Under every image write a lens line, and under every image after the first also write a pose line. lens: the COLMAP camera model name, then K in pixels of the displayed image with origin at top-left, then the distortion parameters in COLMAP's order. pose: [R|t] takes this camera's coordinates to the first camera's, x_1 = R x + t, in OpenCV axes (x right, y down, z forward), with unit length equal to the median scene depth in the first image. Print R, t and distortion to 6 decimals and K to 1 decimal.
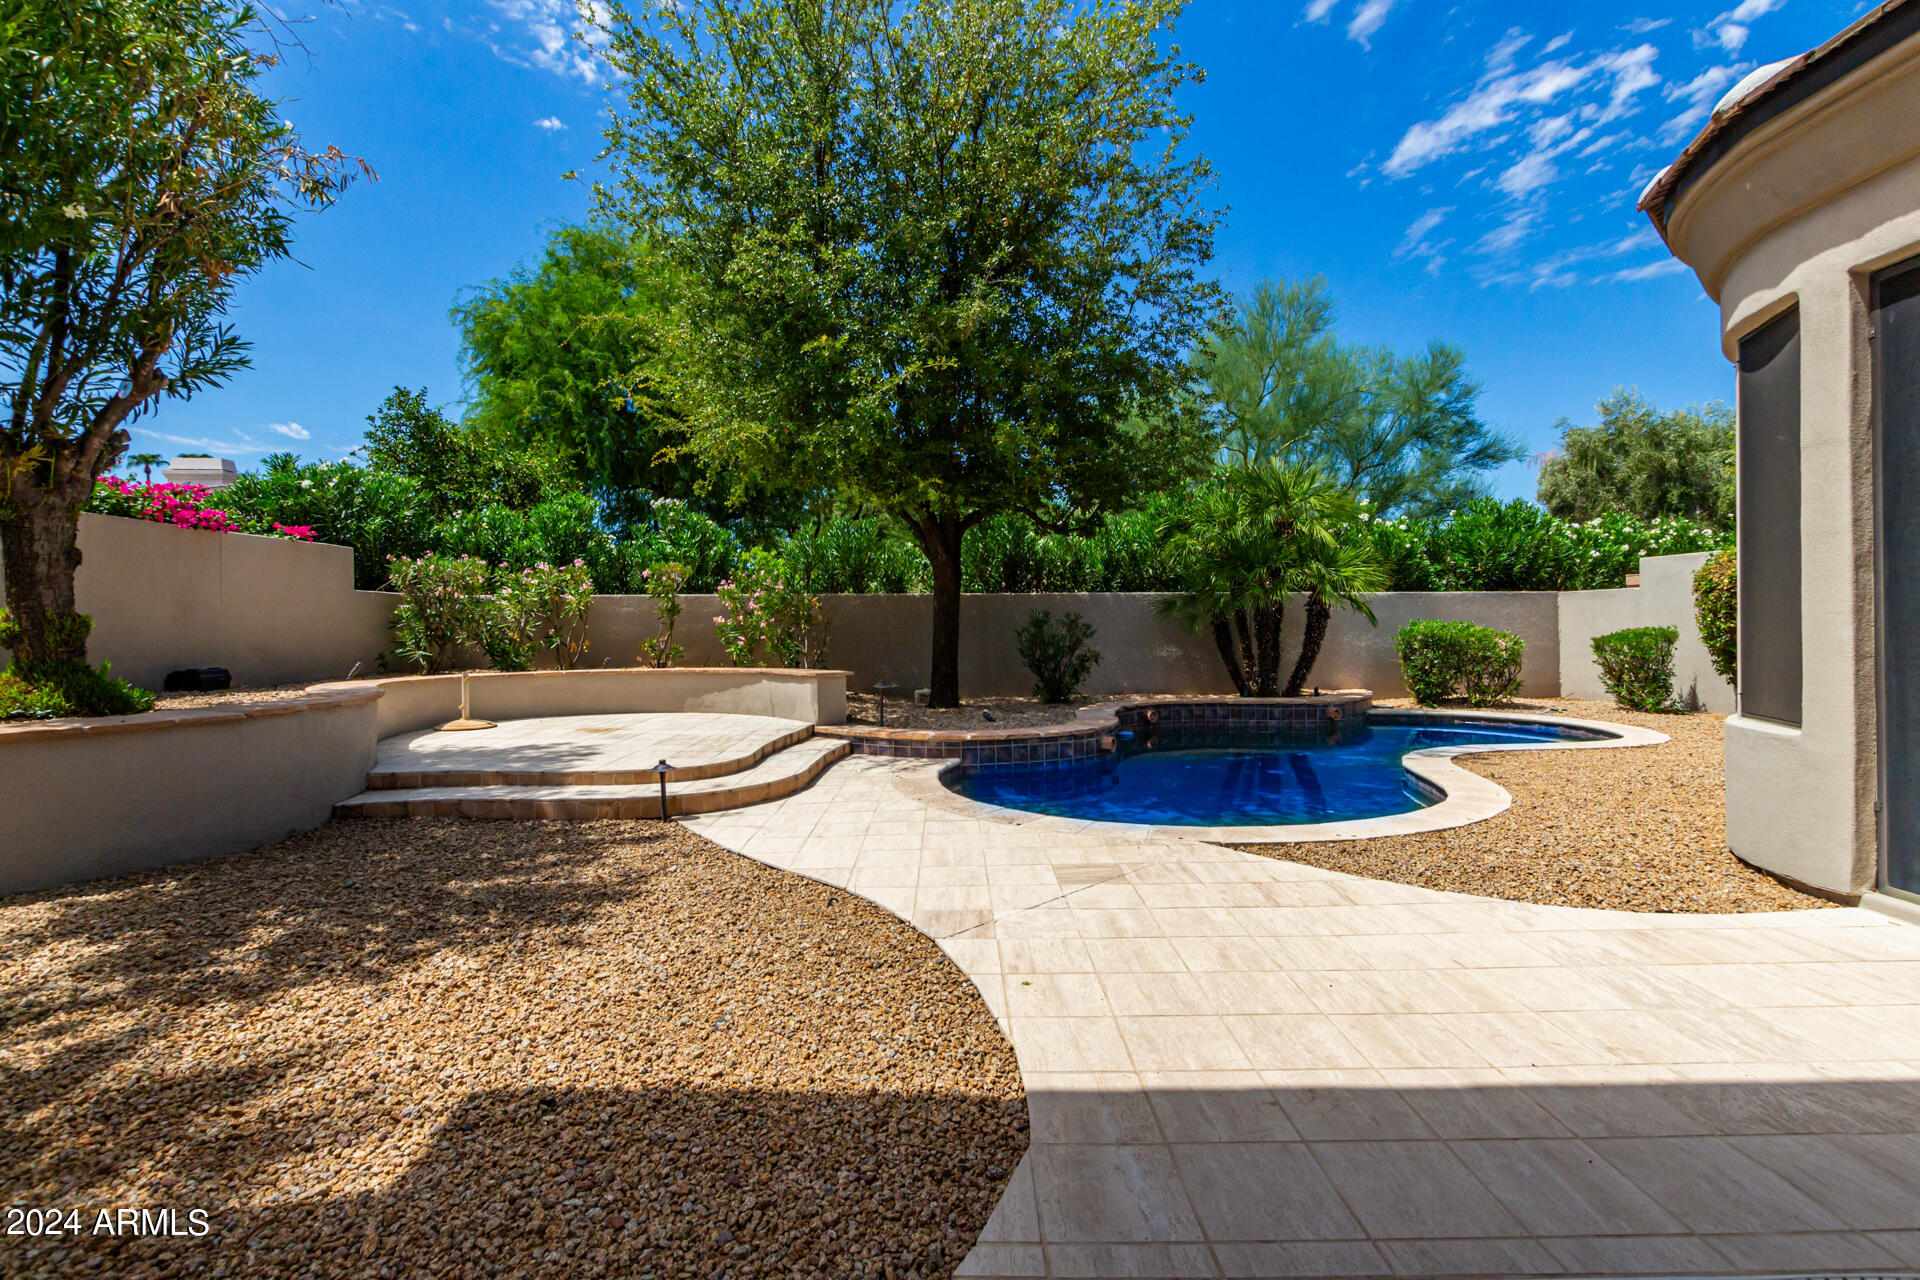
lens RADIAL K [[884.2, 0, 955.4], [0, 884.2, 628.4], [0, 0, 1]] dist [0.006075, 0.000012]
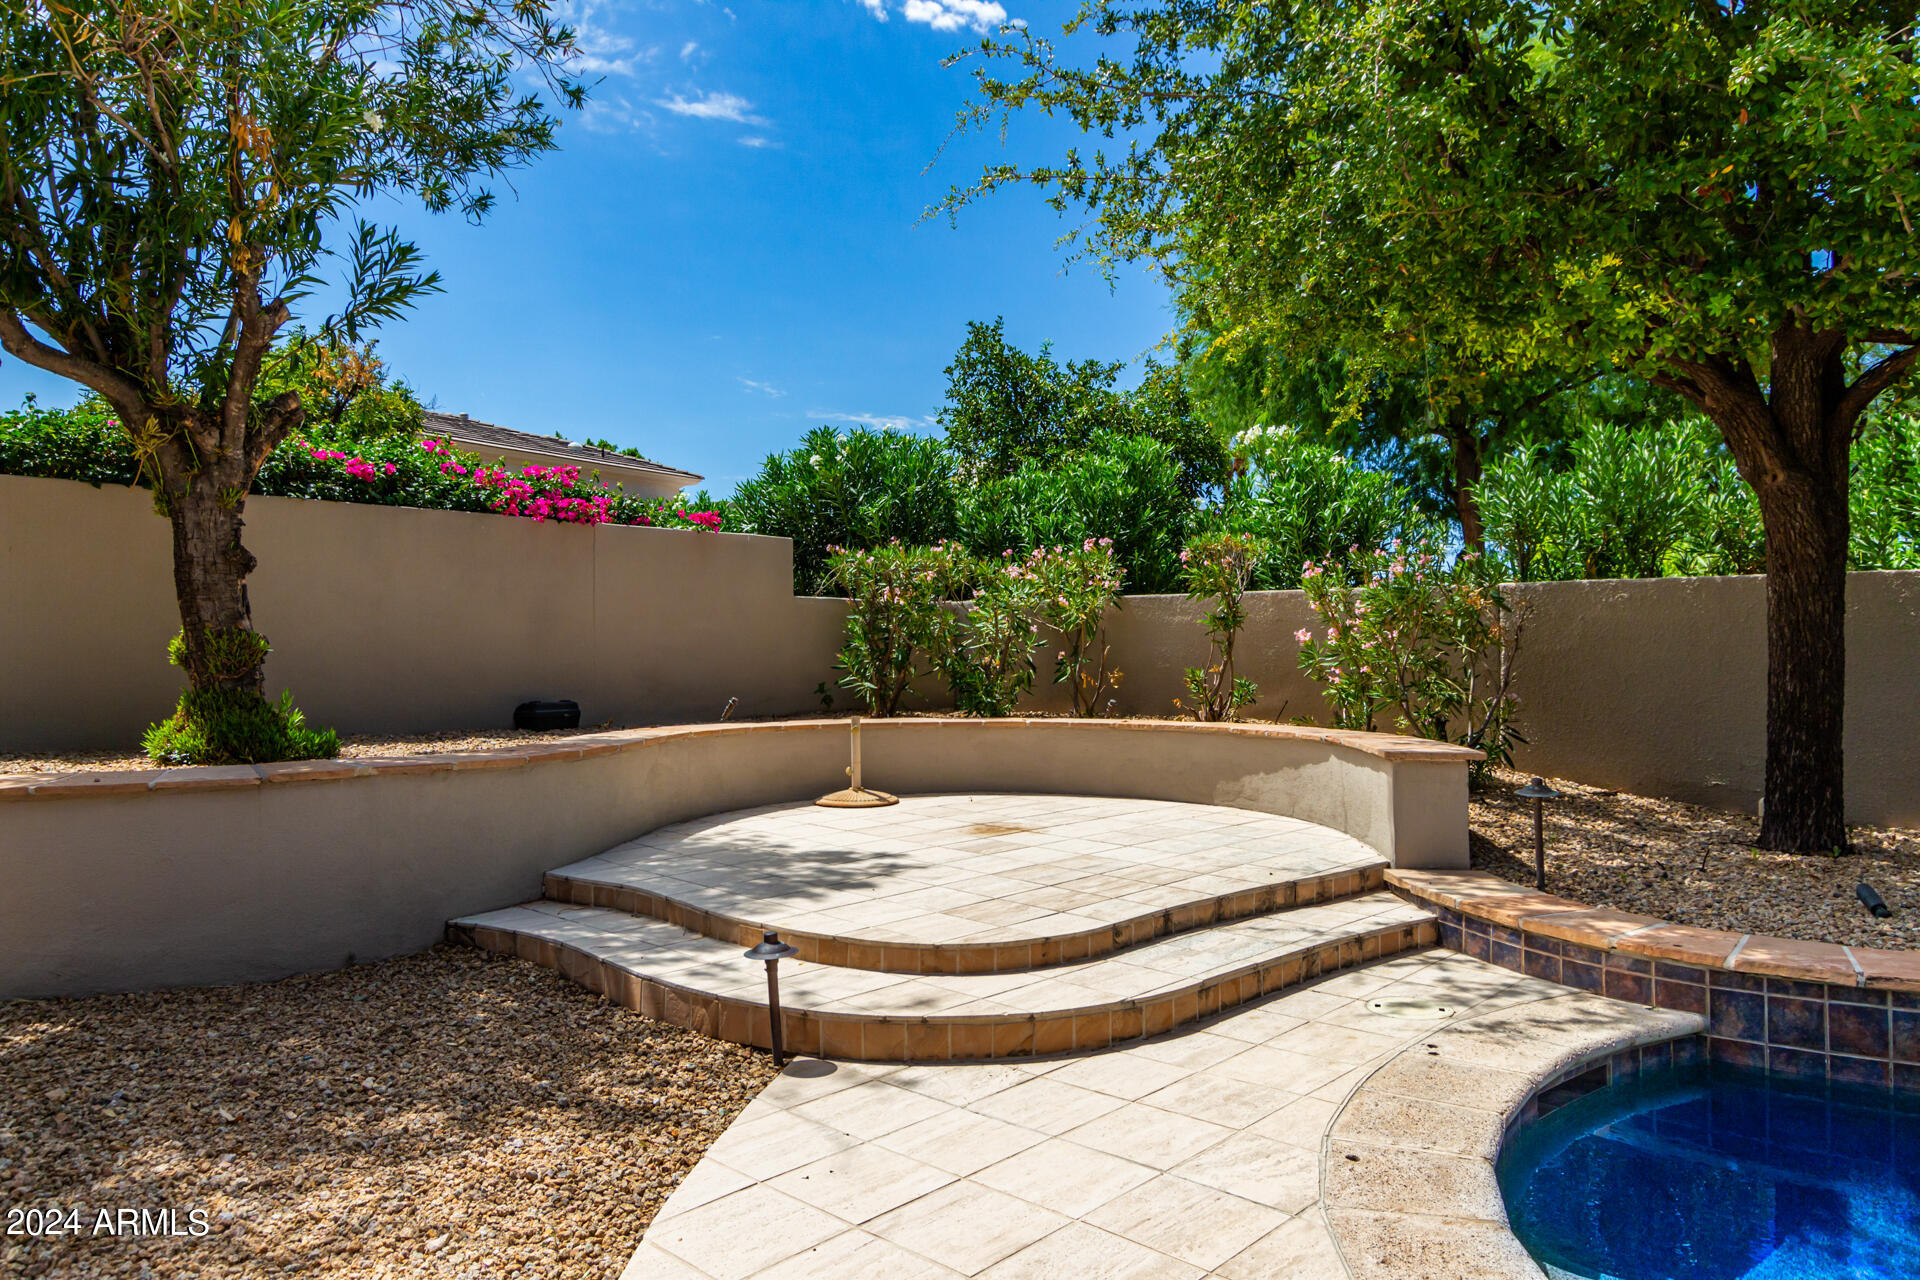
lens RADIAL K [[1227.2, 0, 970.7], [0, 1227.2, 645.8], [0, 0, 1]] dist [0.003363, 0.001255]
pose [[0.712075, 0.003462, -0.702094, 0.138583], [-0.004214, 0.999991, 0.000656, -0.004154], [0.702090, 0.002491, 0.712084, 0.406993]]
